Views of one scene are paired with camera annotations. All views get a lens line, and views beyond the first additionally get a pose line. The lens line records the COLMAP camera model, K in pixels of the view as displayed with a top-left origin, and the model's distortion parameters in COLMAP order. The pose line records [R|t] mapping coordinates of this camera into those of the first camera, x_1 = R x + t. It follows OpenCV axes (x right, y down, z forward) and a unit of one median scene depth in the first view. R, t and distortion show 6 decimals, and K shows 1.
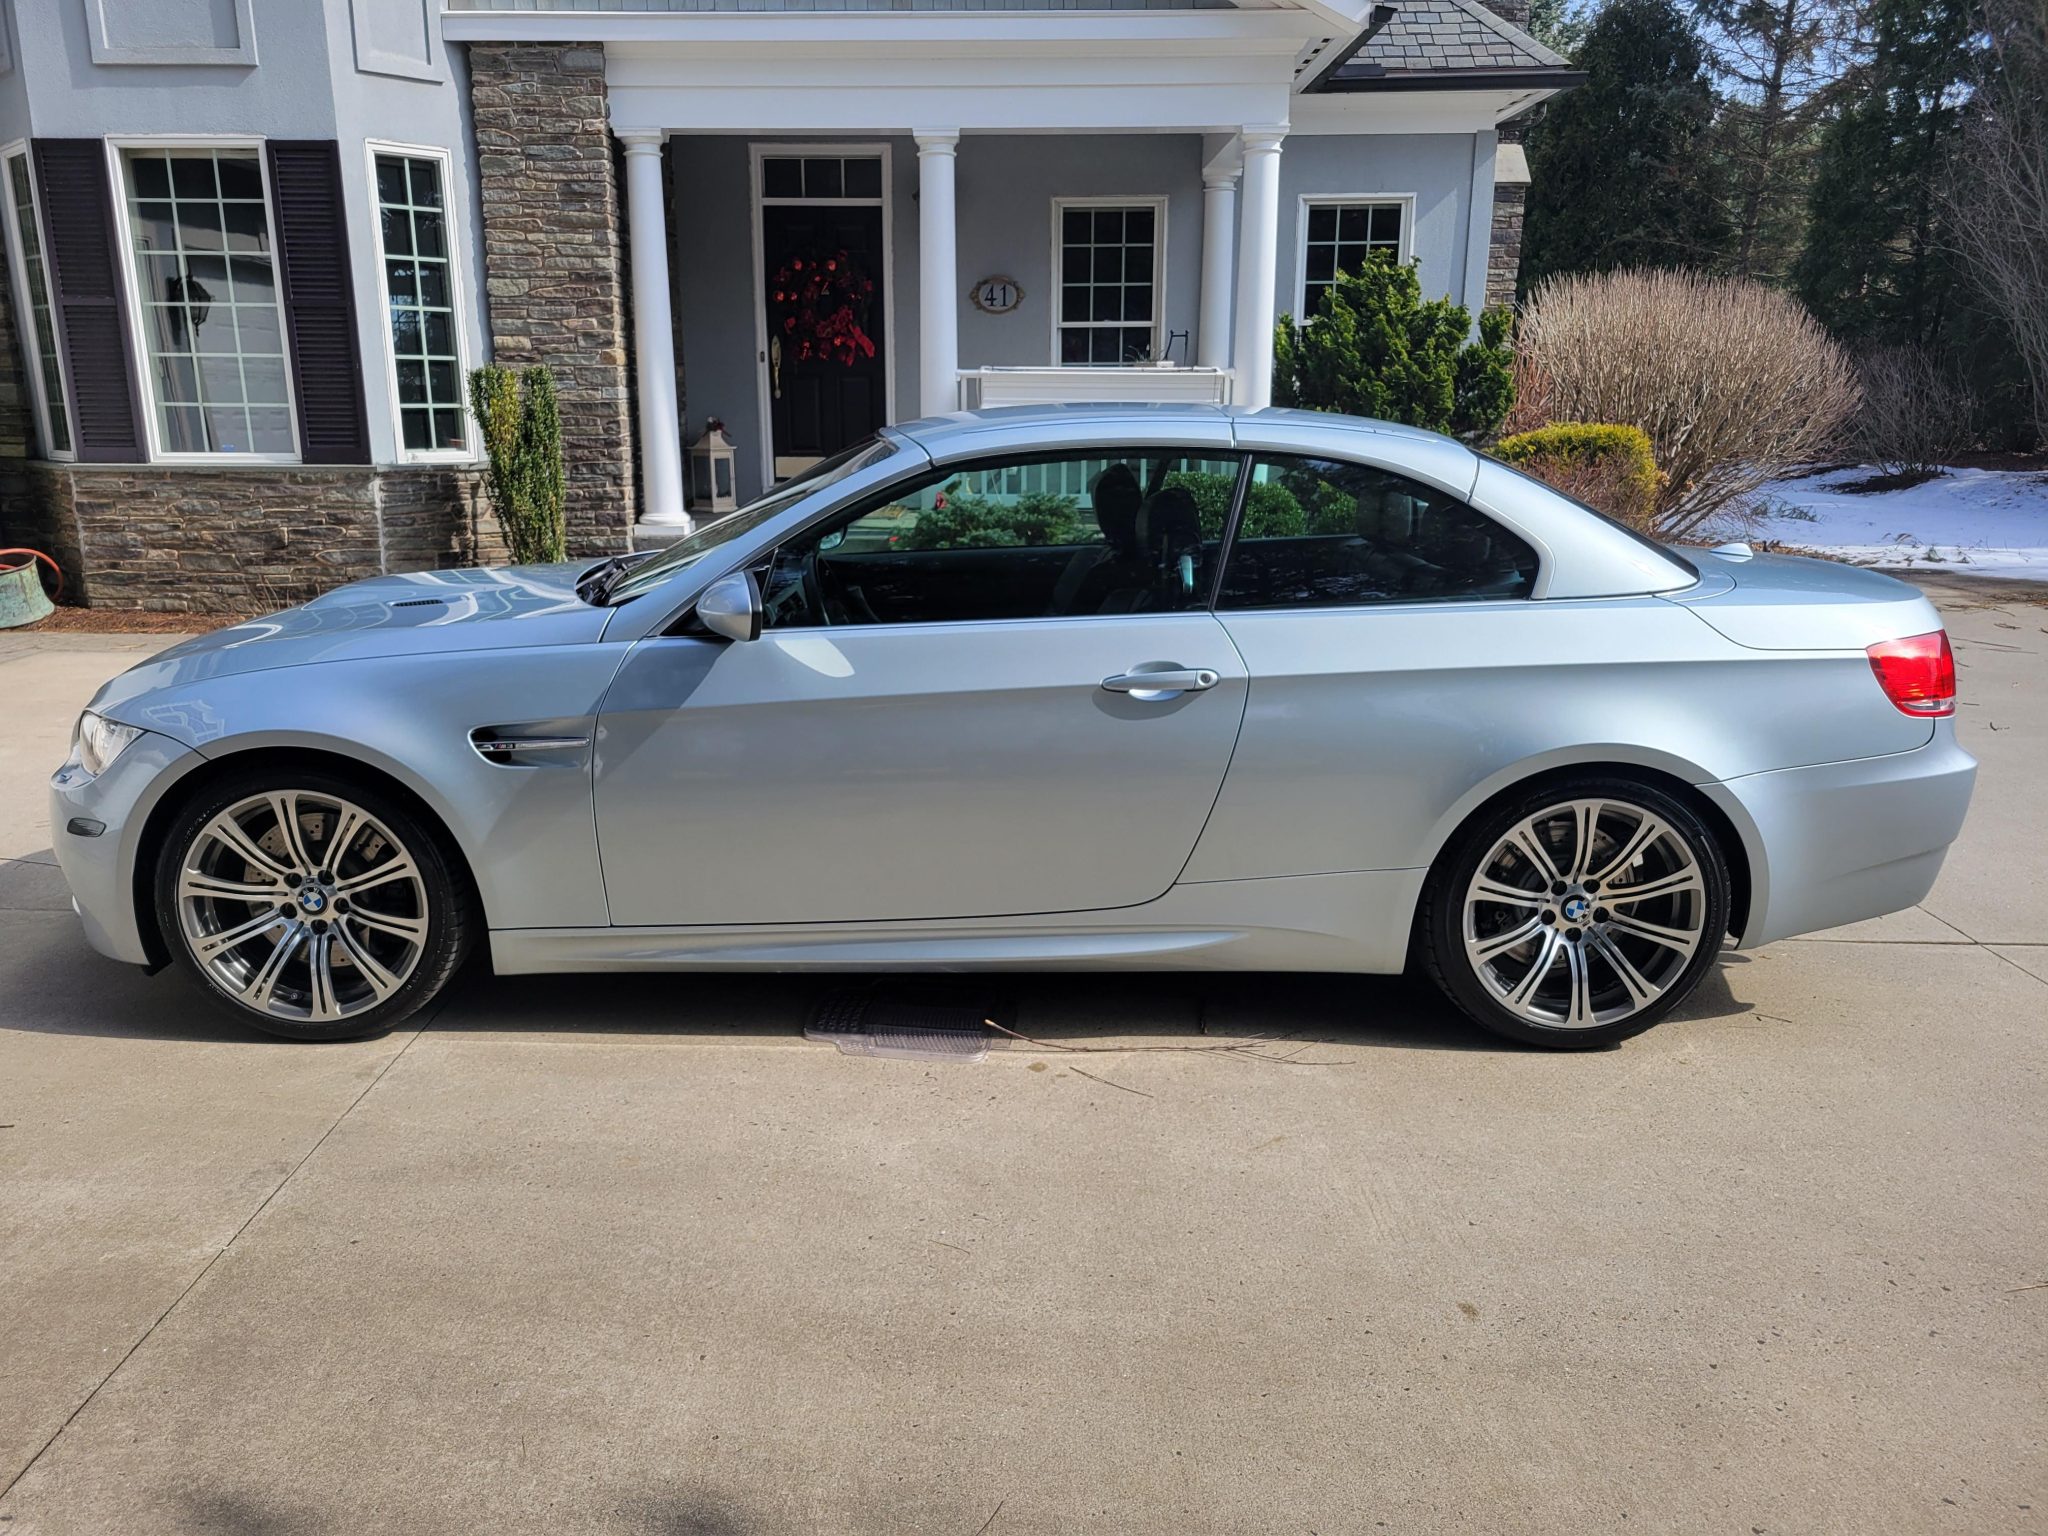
lens RADIAL K [[1555.8, 0, 987.4], [0, 1555.8, 799.8], [0, 0, 1]] dist [0.041496, -0.029540]
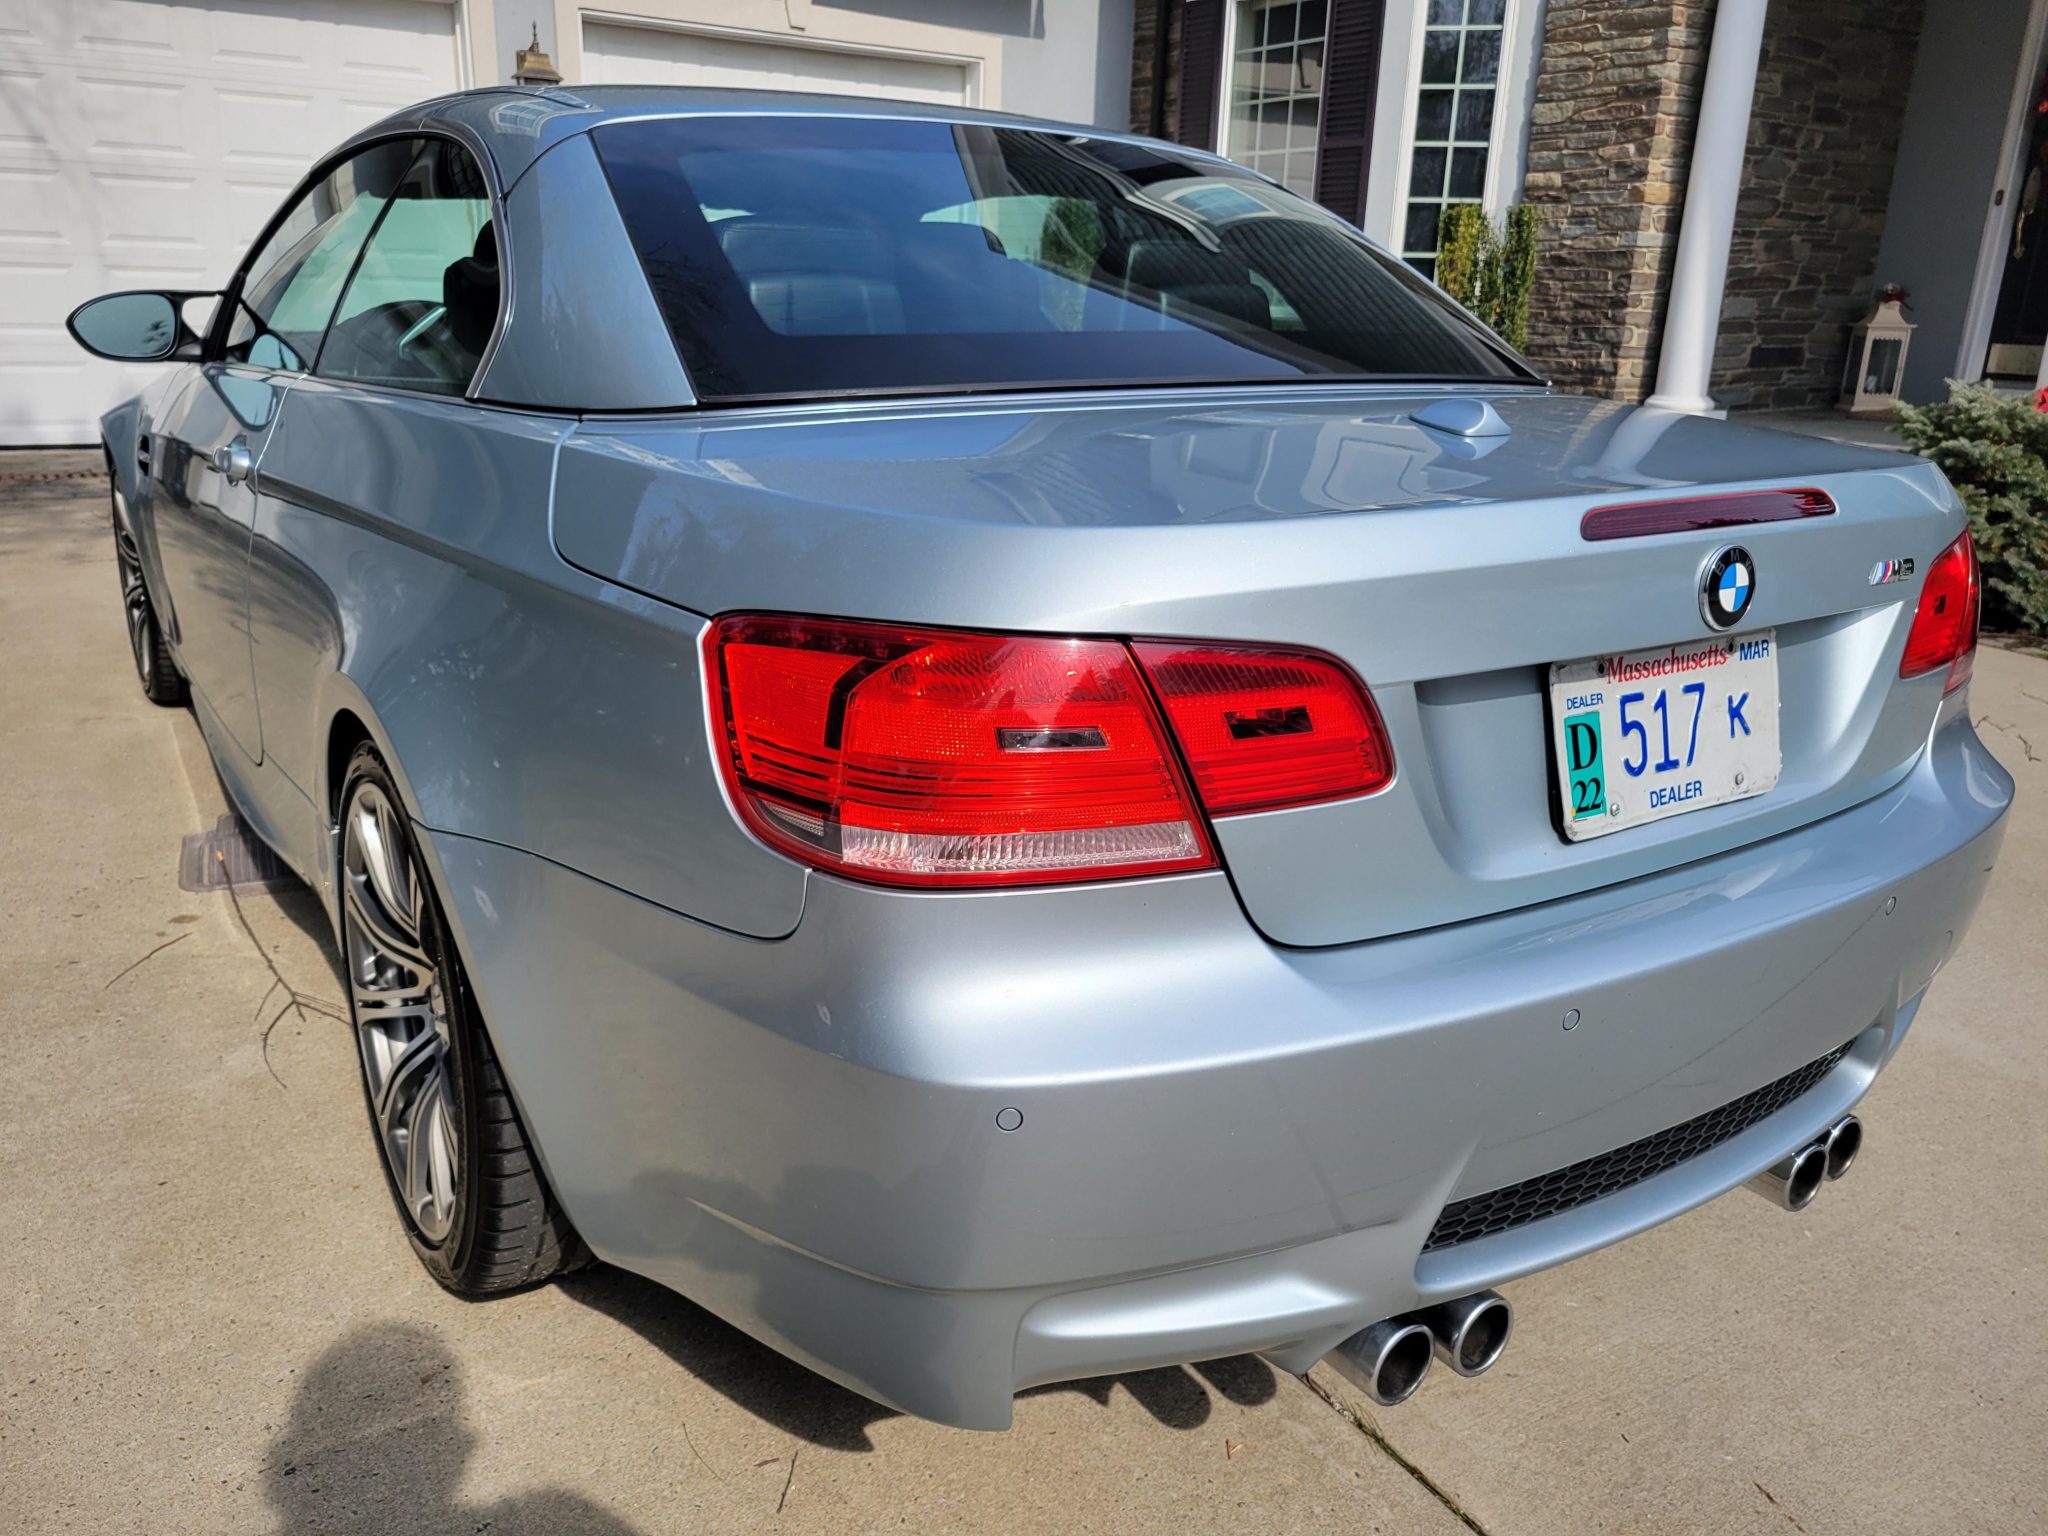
lens RADIAL K [[1555.8, 0, 1000.9], [0, 1555.8, 790.7], [0, 0, 1]] dist [0.041496, -0.029540]
pose [[0.527187, 0.274962, -0.804033, 0.324261], [-0.240635, 0.955776, 0.169076, -0.048720], [0.814965, 0.104344, 0.570038, 0.312764]]
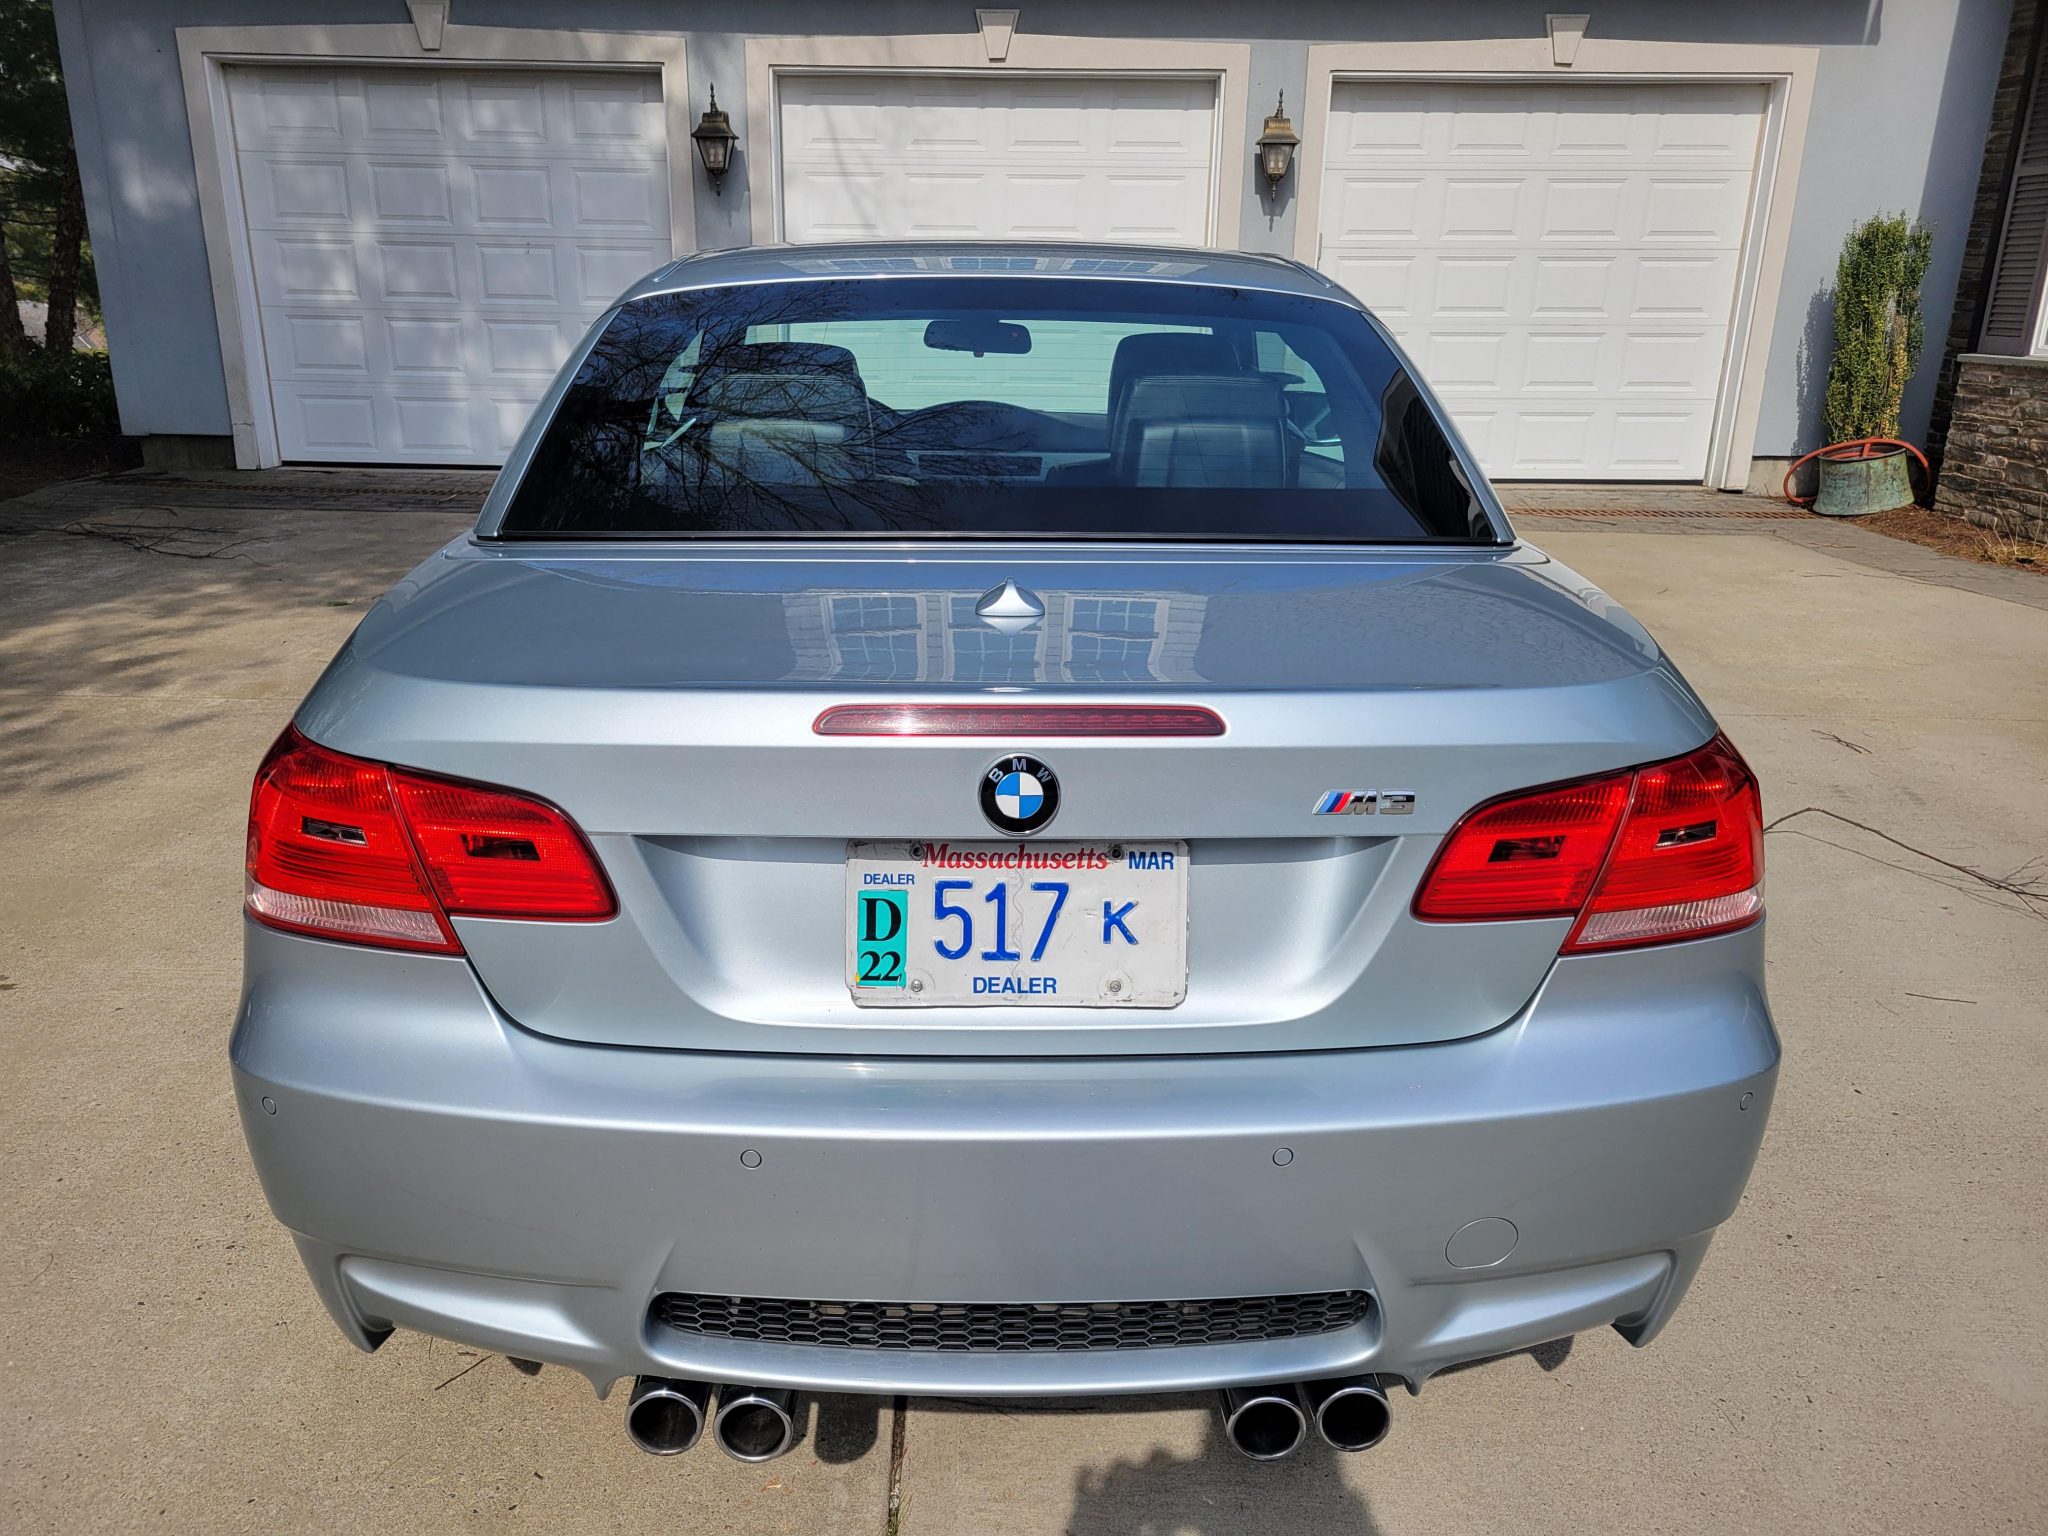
lens RADIAL K [[1555.8, 0, 980.2], [0, 1555.8, 798.1], [0, 0, 1]] dist [0.041496, -0.029540]
pose [[-0.014065, 0.310302, -0.950534, 0.376704], [-0.262204, 0.916217, 0.302979, -0.100127], [0.964910, 0.253495, 0.068476, 0.430825]]
